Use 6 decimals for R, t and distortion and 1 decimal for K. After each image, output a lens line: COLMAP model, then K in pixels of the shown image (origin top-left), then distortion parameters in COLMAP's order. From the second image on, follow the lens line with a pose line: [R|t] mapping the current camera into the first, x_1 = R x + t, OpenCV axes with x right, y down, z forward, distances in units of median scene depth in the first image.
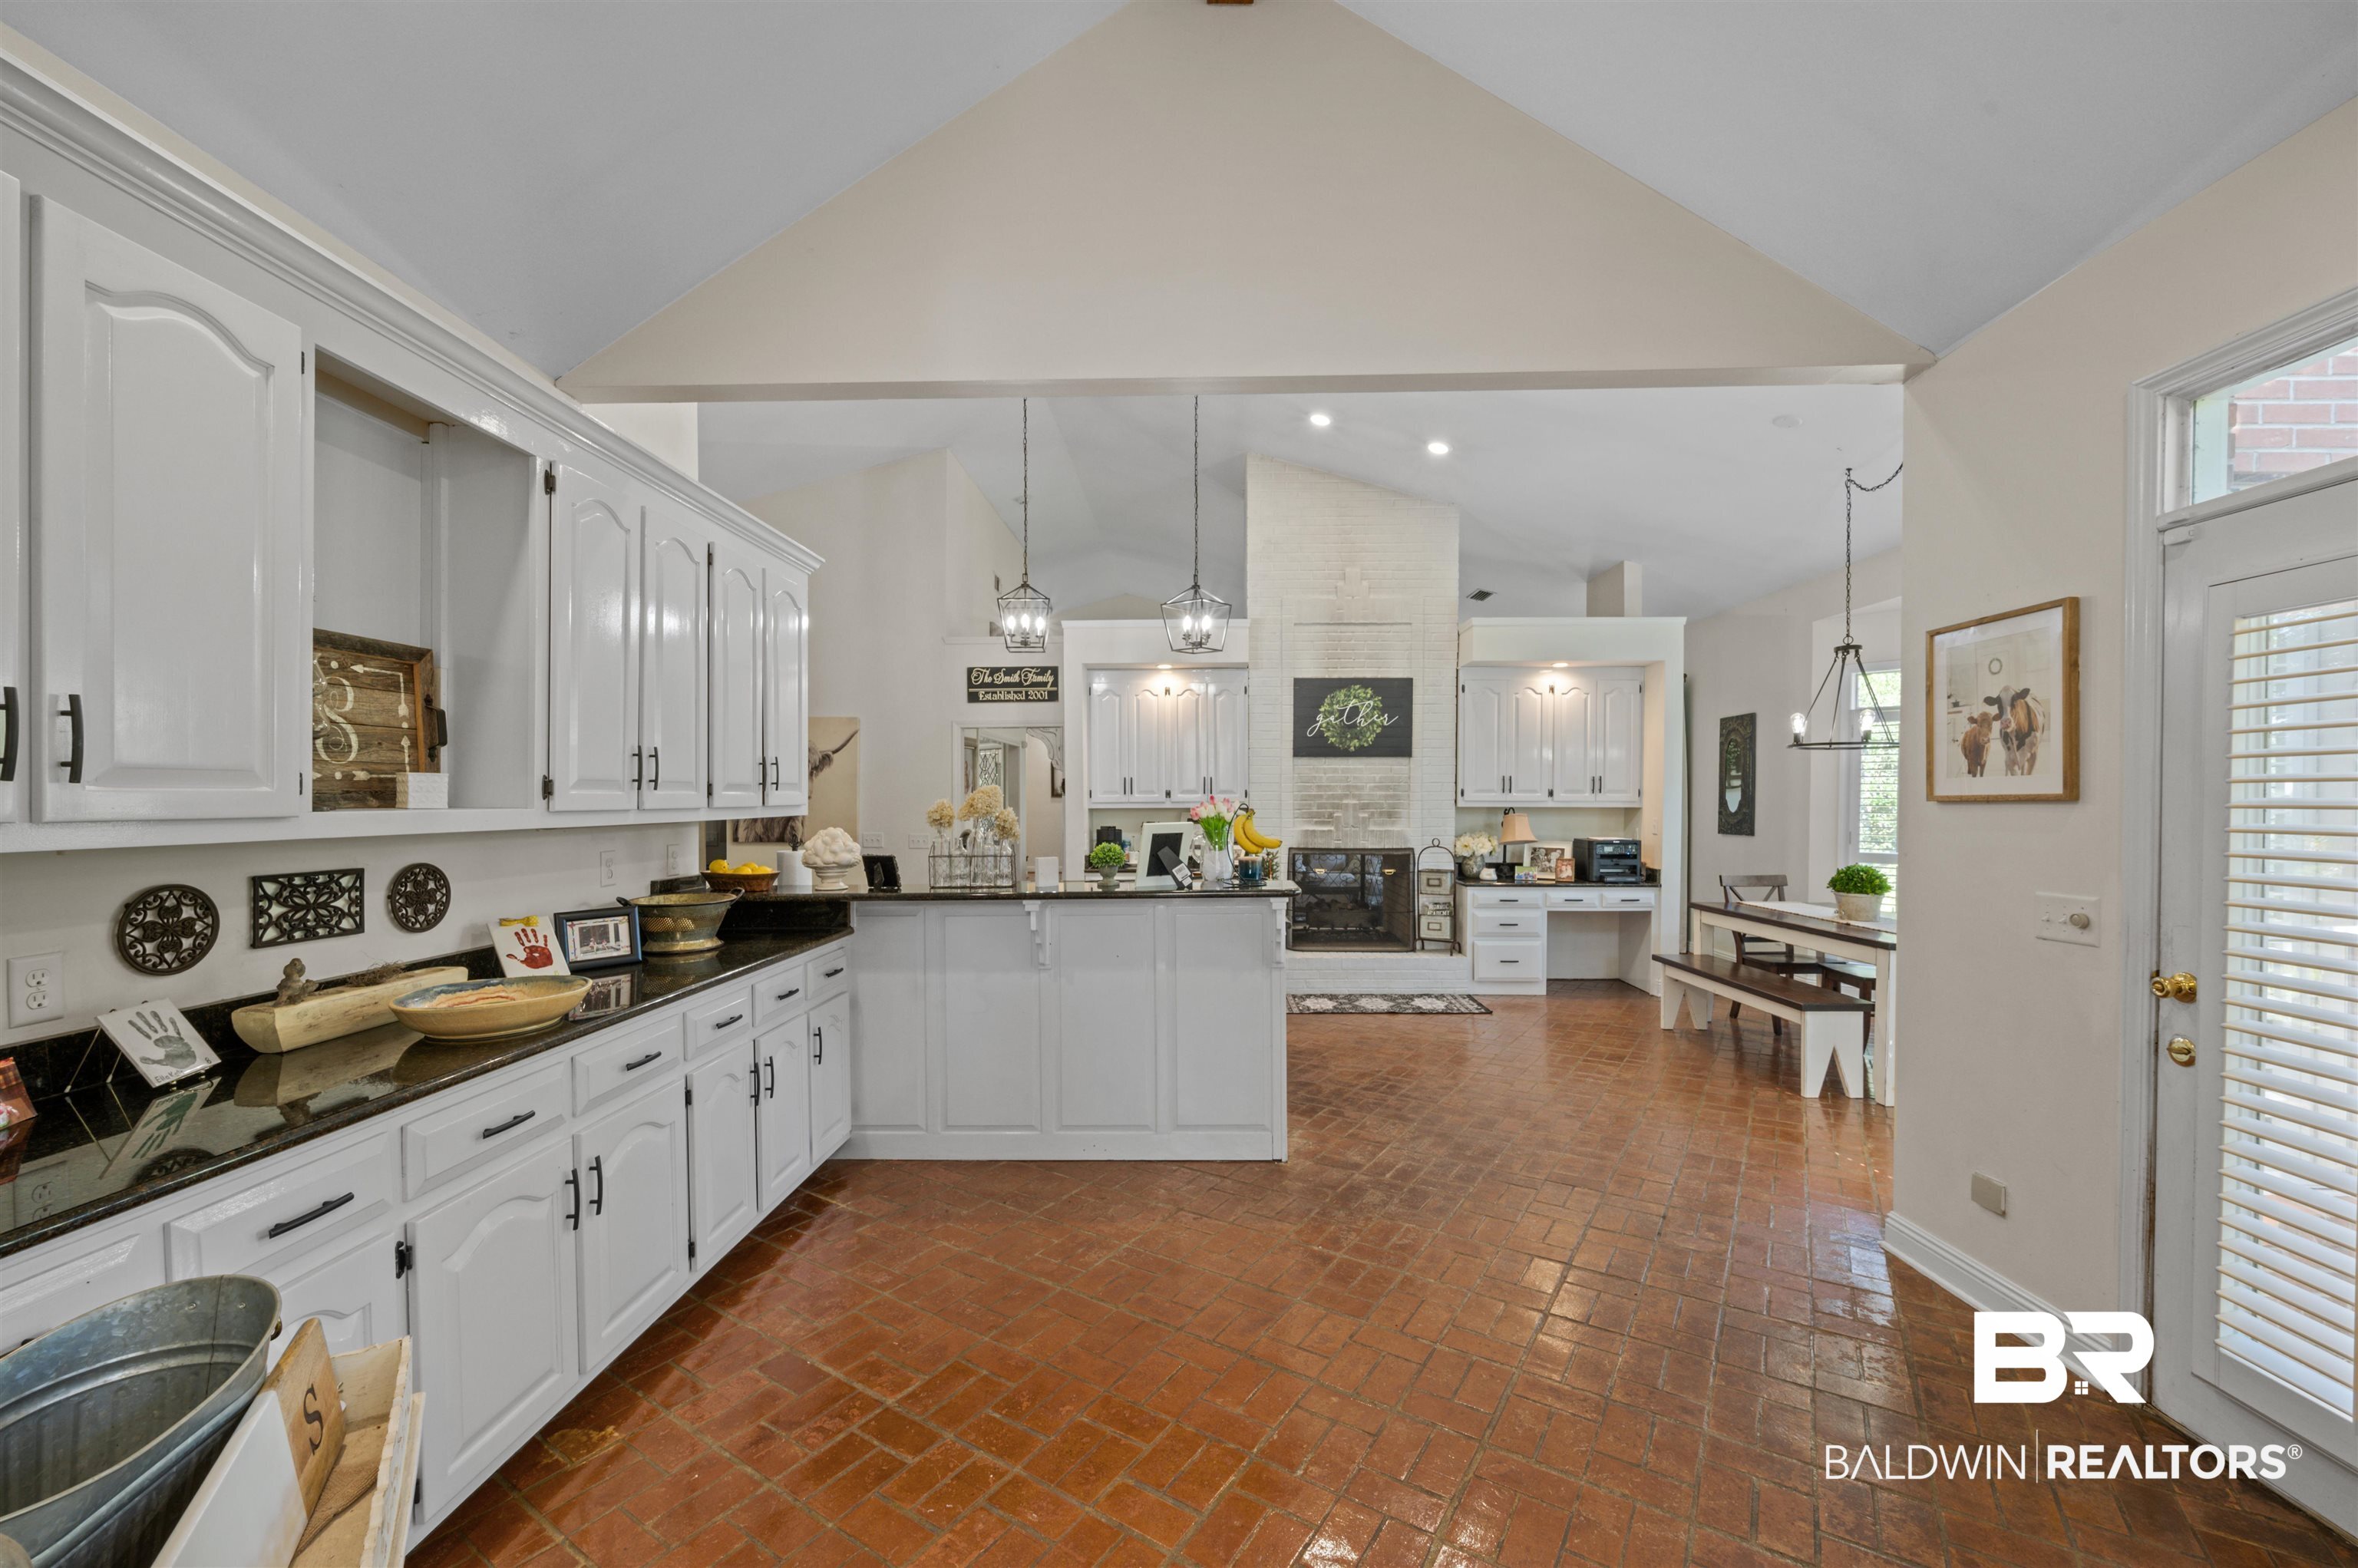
lens RADIAL K [[936.1, 0, 1186.4], [0, 936.1, 784.6], [0, 0, 1]] dist [-0.001656, -0.000704]
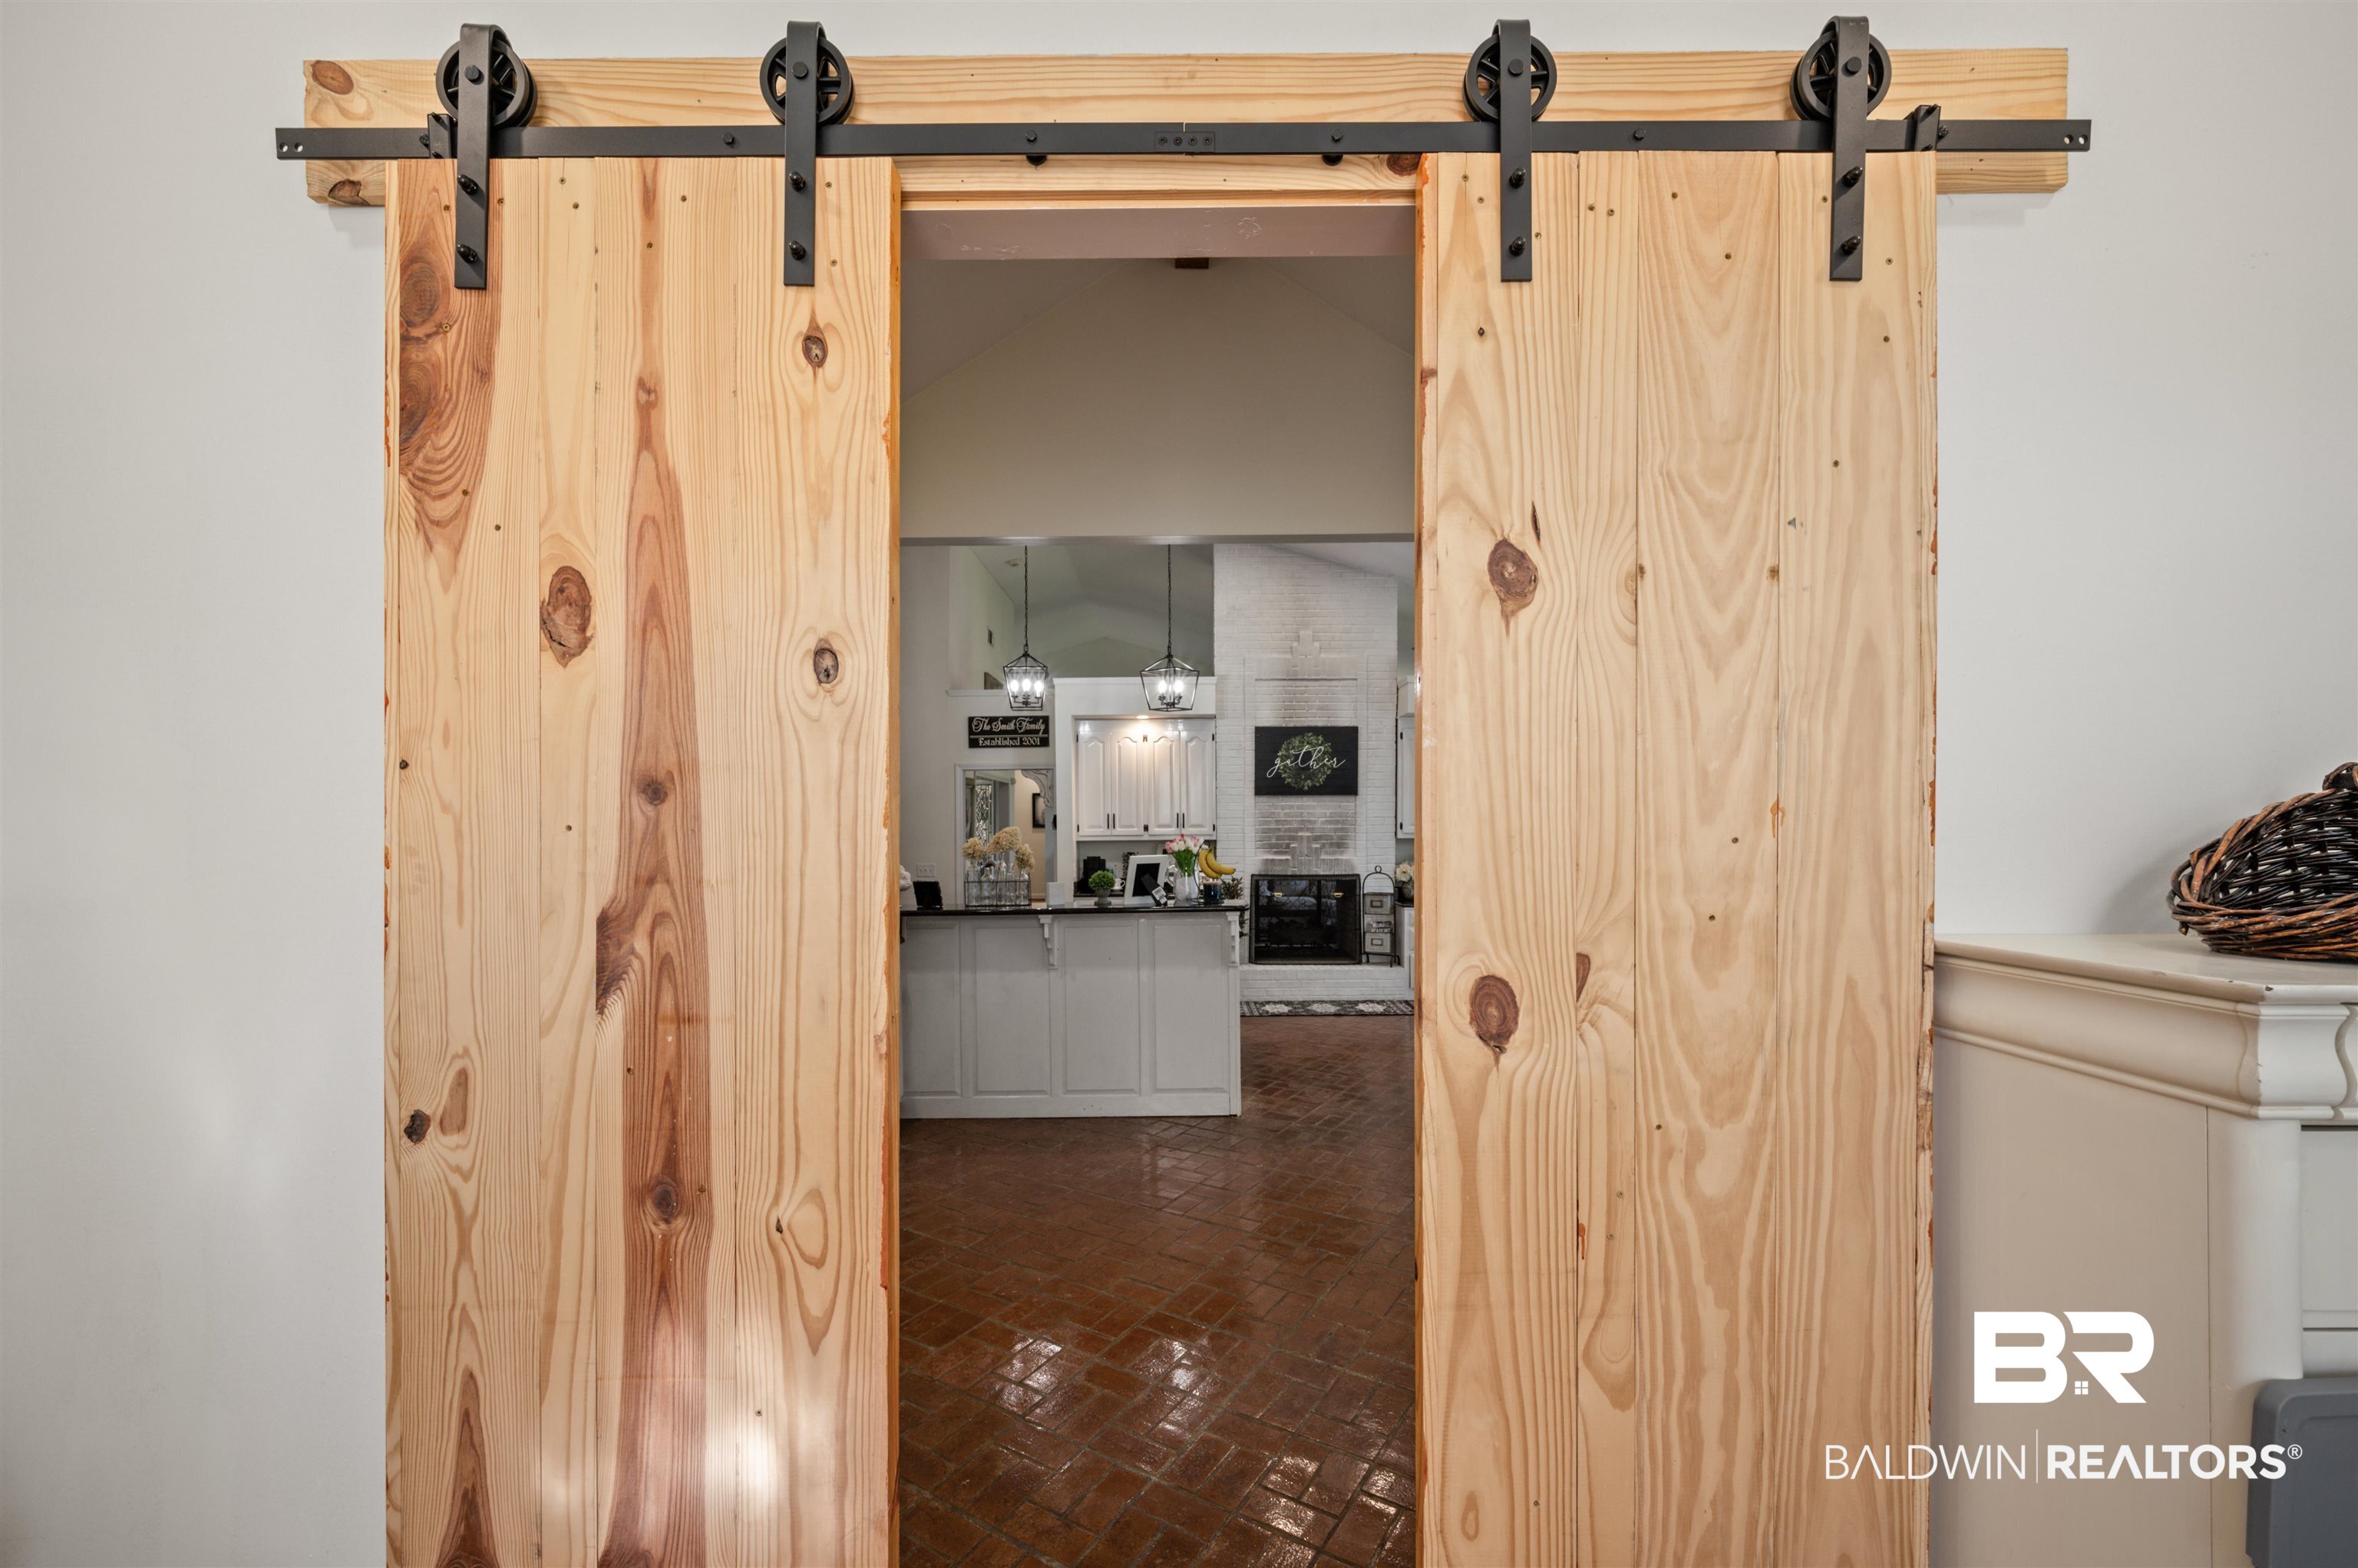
lens RADIAL K [[936.1, 0, 1174.3], [0, 936.1, 802.4], [0, 0, 1]] dist [-0.001656, -0.000704]
pose [[0.999898, -0.003646, 0.013817, -0.000759], [0.003792, 0.999938, -0.010512, -0.010017], [-0.013778, 0.010564, 0.999849, -0.160558]]
